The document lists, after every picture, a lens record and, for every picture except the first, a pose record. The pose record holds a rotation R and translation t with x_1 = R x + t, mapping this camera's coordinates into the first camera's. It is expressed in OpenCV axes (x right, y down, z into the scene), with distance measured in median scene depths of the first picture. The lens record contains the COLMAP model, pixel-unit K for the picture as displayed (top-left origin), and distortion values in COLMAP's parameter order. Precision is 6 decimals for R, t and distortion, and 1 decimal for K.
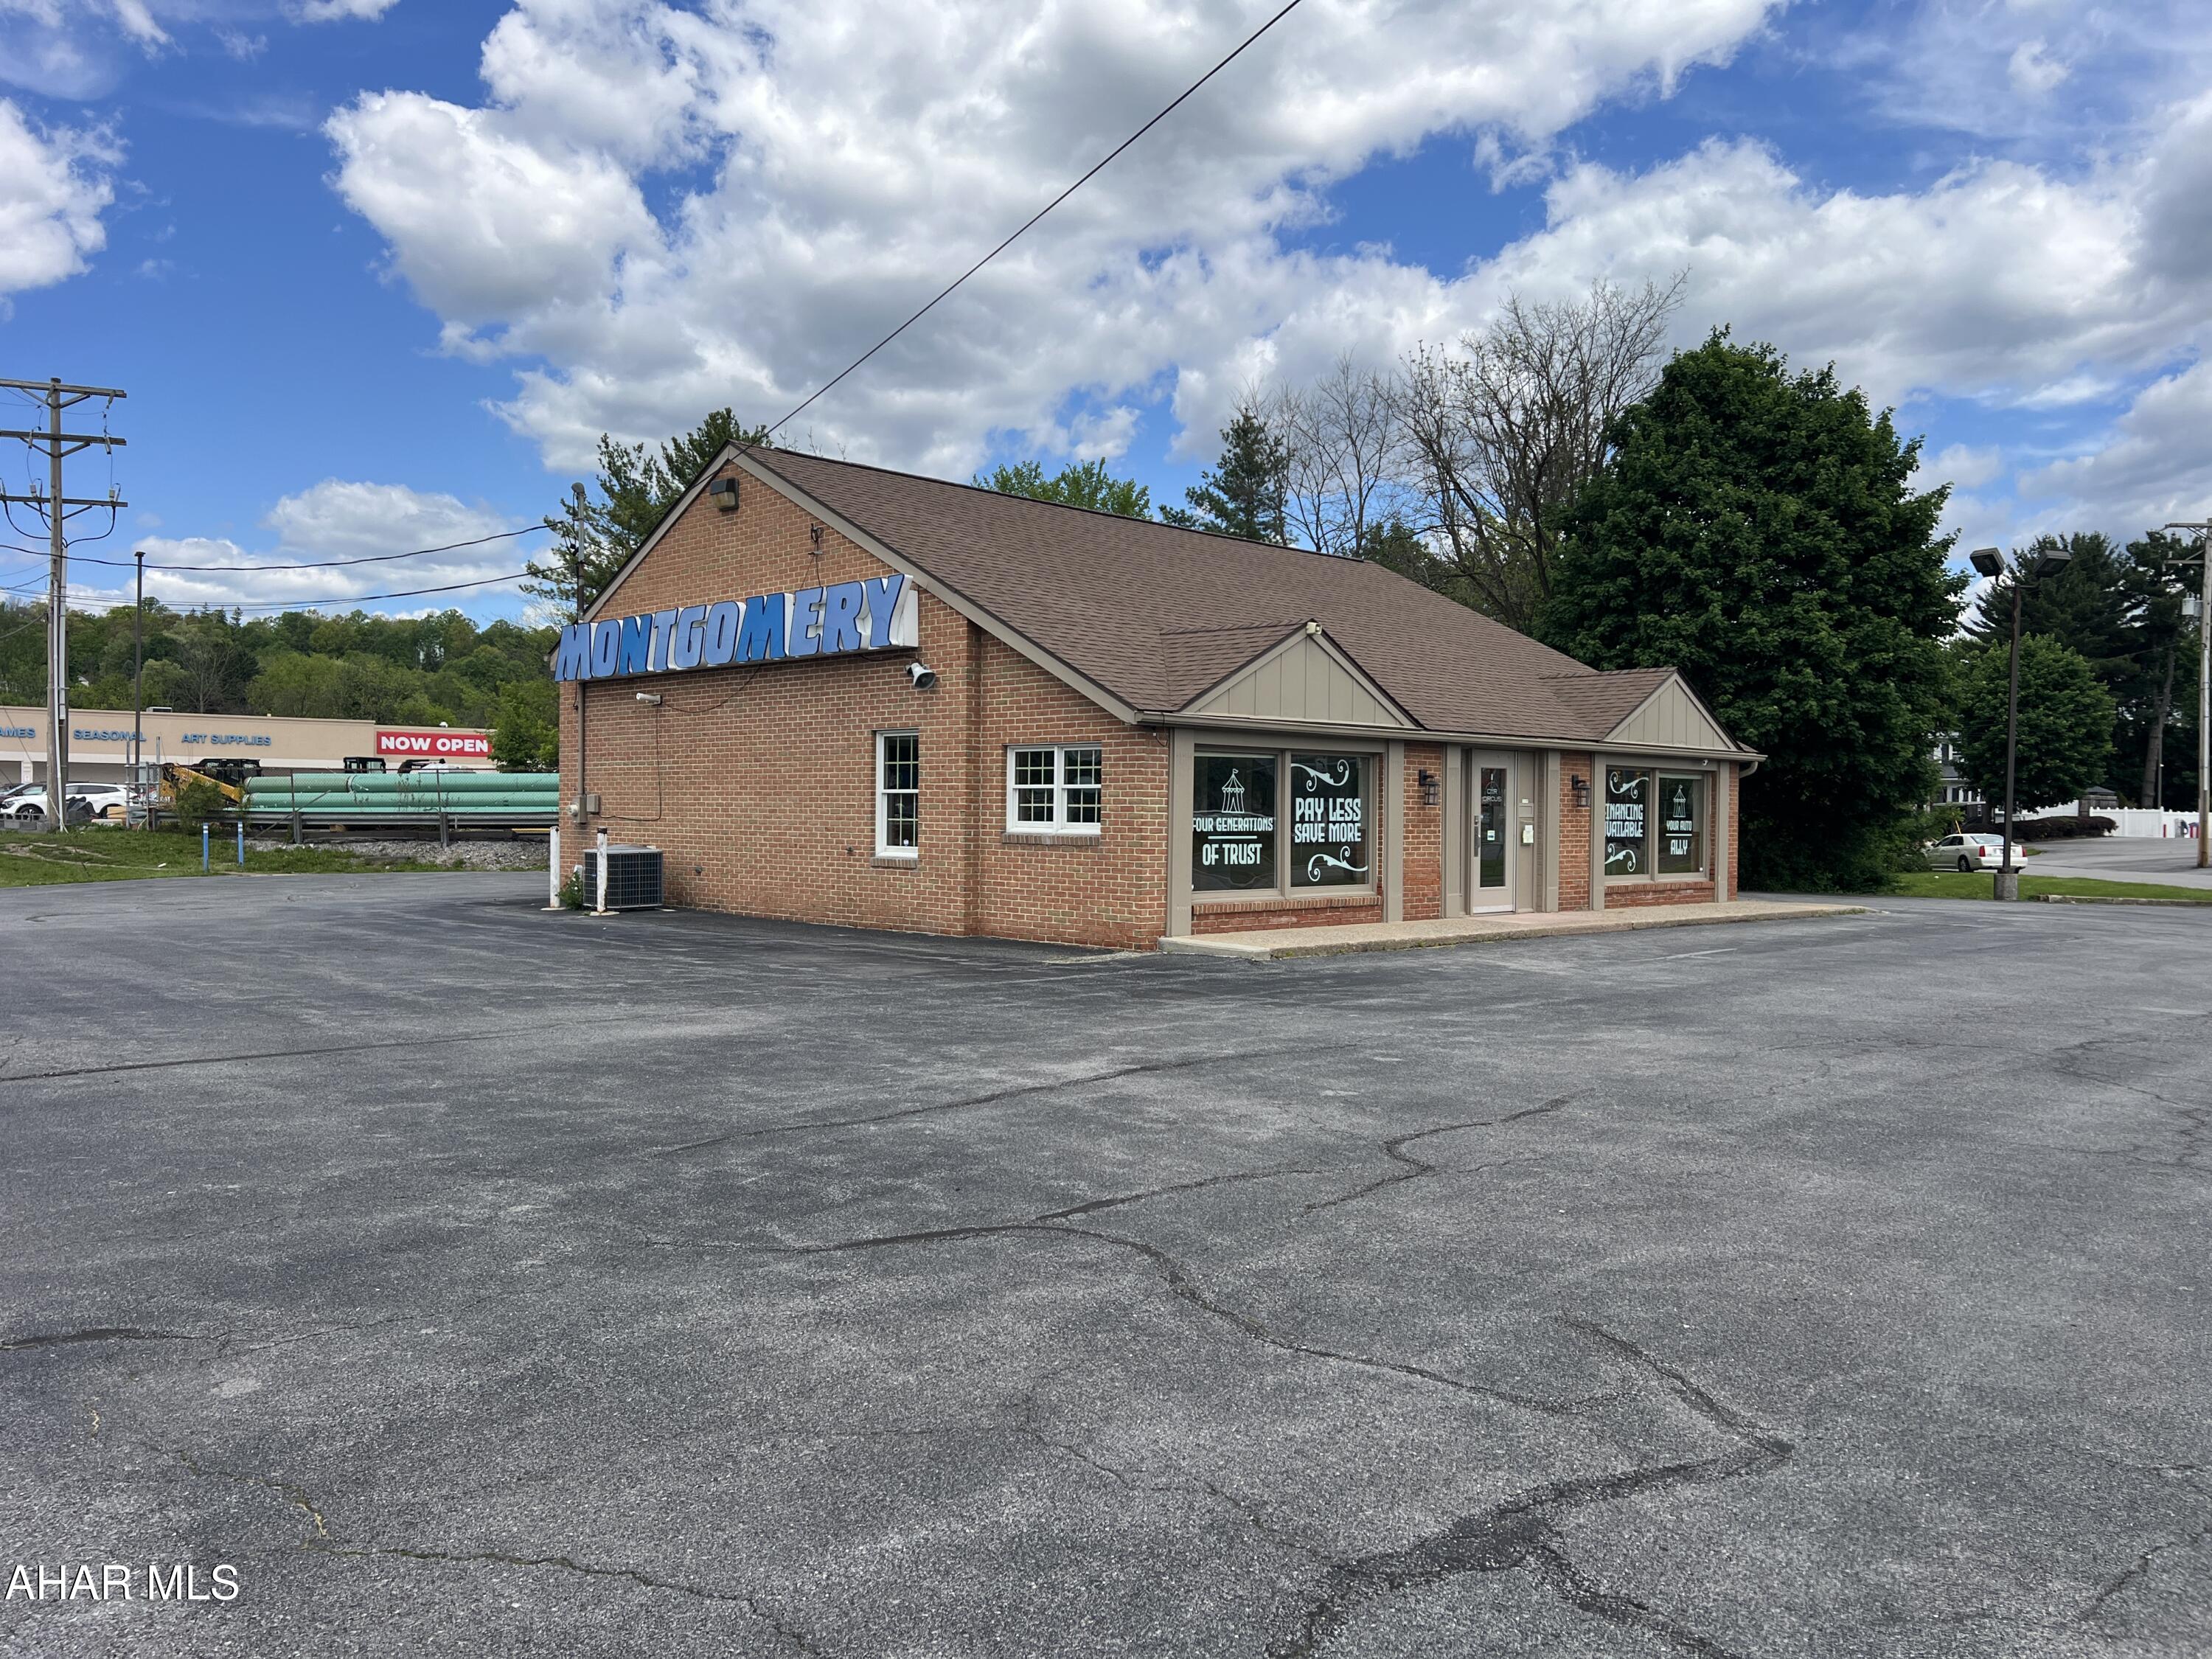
lens RADIAL K [[1667.7, 0, 1107.2], [0, 1667.7, 845.1], [0, 0, 1]] dist [0.071529, -0.075065]
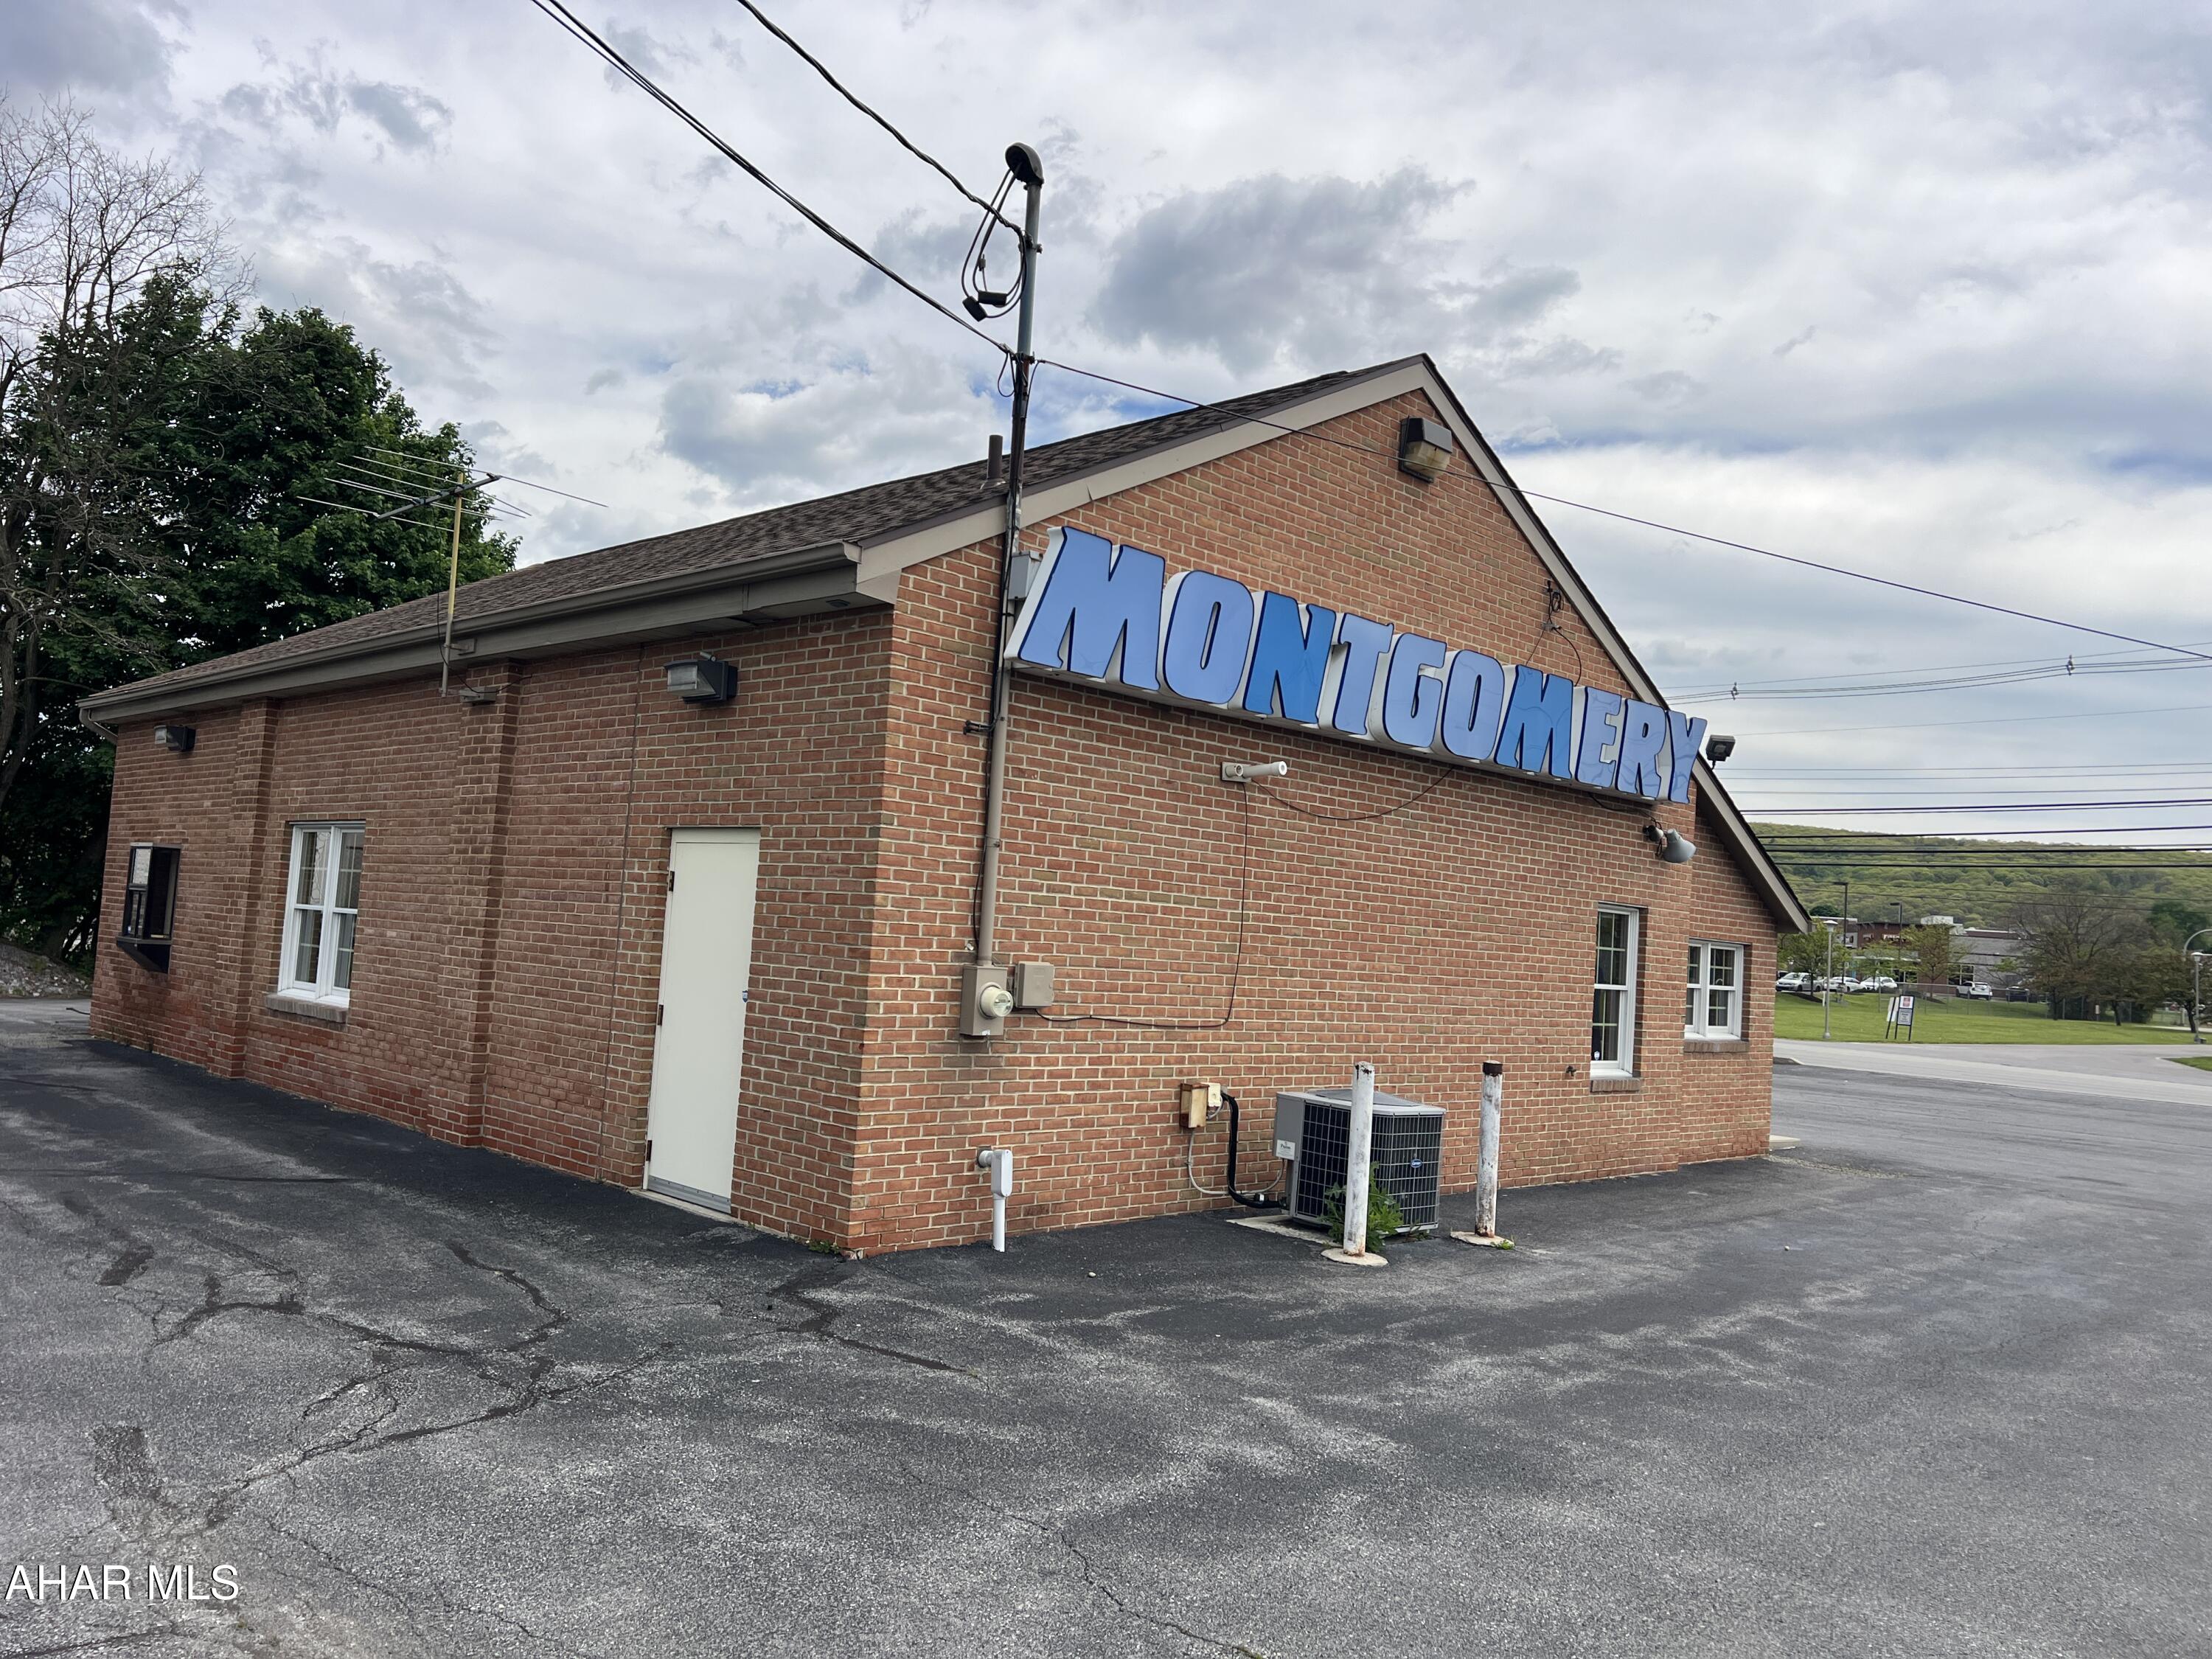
lens RADIAL K [[1667.7, 0, 1109.0], [0, 1667.7, 829.2], [0, 0, 1]] dist [0.071529, -0.075065]
pose [[-0.014764, 0.053603, 0.998453, -0.784150], [-0.048557, 0.997345, -0.054262, -0.045708], [-0.998711, -0.049283, -0.012122, 1.107039]]
